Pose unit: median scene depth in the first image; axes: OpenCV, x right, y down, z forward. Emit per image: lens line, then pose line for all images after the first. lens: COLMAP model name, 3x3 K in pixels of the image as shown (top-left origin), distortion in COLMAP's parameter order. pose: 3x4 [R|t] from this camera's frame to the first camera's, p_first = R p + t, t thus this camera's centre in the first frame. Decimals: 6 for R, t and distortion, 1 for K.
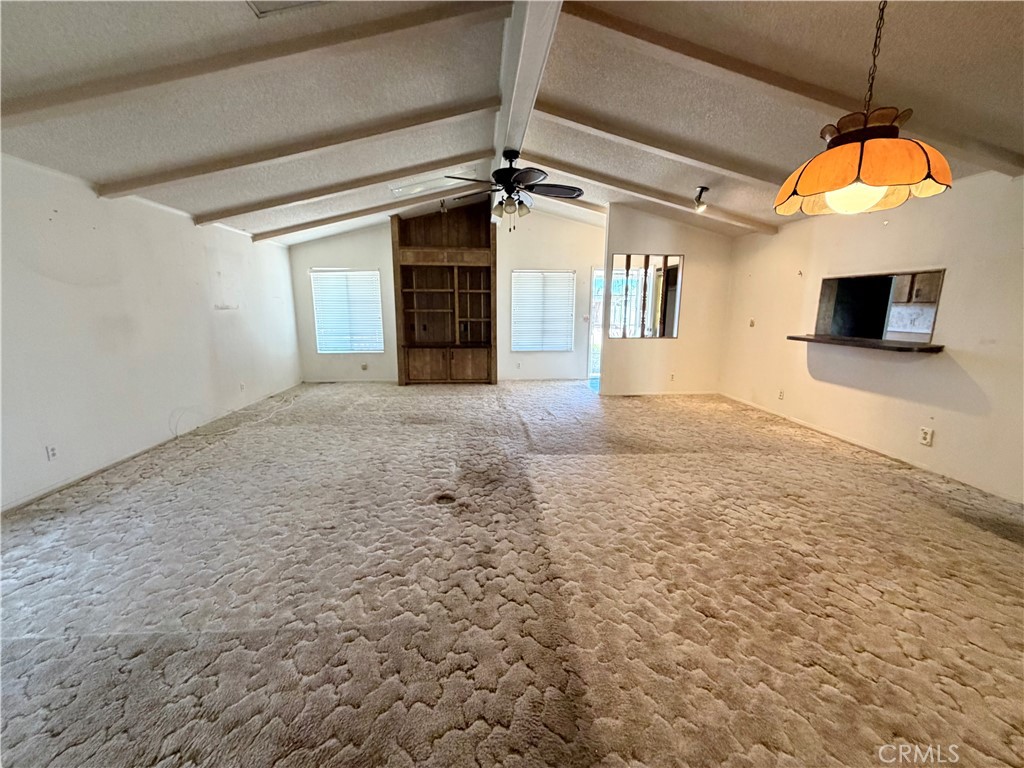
lens RADIAL K [[407.1, 0, 509.7], [0, 407.1, 382.7], [0, 0, 1]] dist [0.001406, 0.000402]
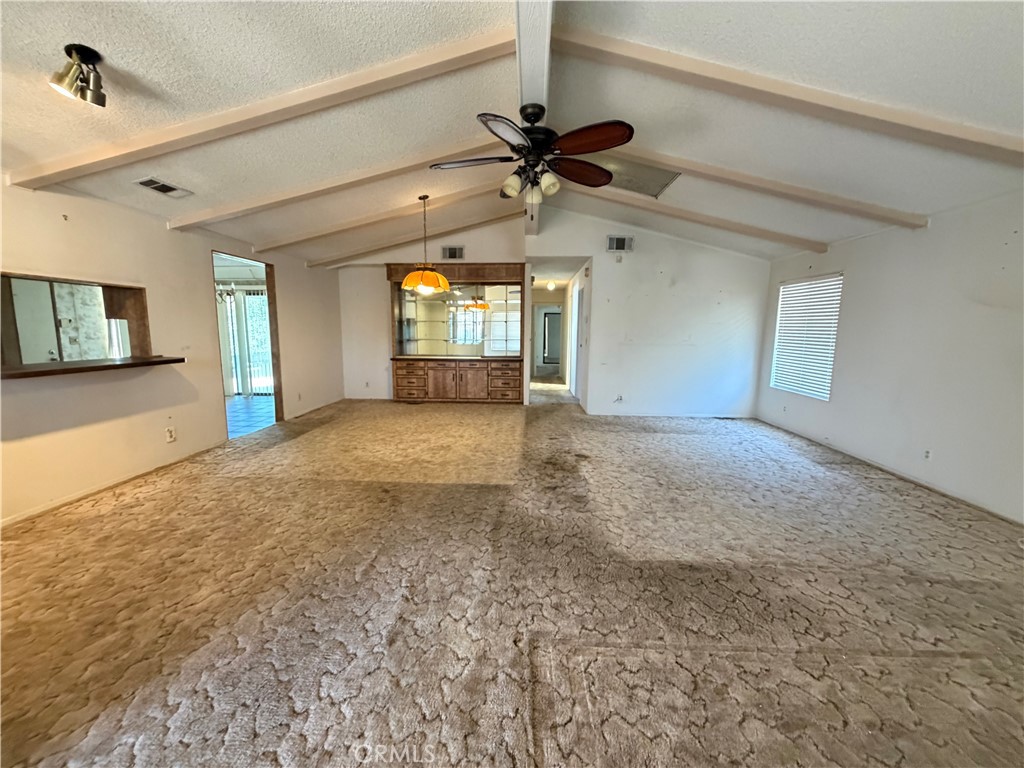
lens RADIAL K [[407.1, 0, 509.7], [0, 407.1, 382.7], [0, 0, 1]] dist [0.001406, 0.000402]
pose [[-0.991880, -0.029000, 0.123824, -0.056209], [0.011102, 0.950190, 0.311472, -0.327014], [-0.126689, 0.310318, -0.942153, 1.774513]]
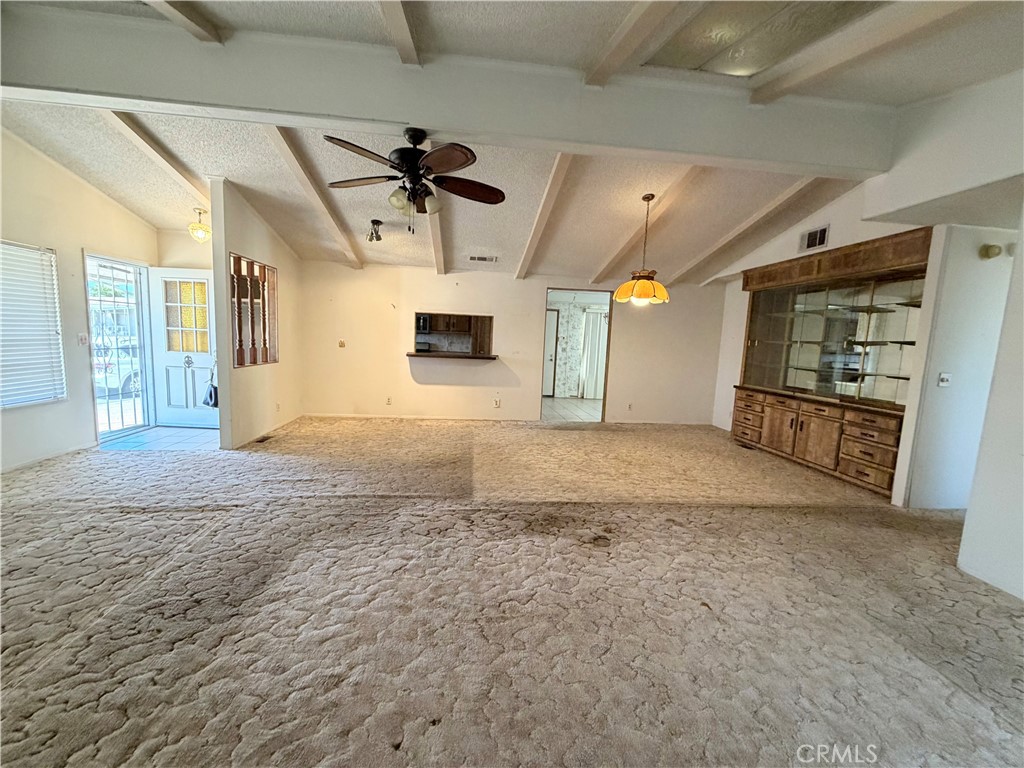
lens RADIAL K [[407.1, 0, 509.7], [0, 407.1, 382.7], [0, 0, 1]] dist [0.001406, 0.000402]
pose [[-0.031389, -0.114880, 0.992883, -0.794536], [0.142567, 0.982701, 0.118209, -0.164791], [-0.989287, 0.145263, -0.014467, 0.884236]]
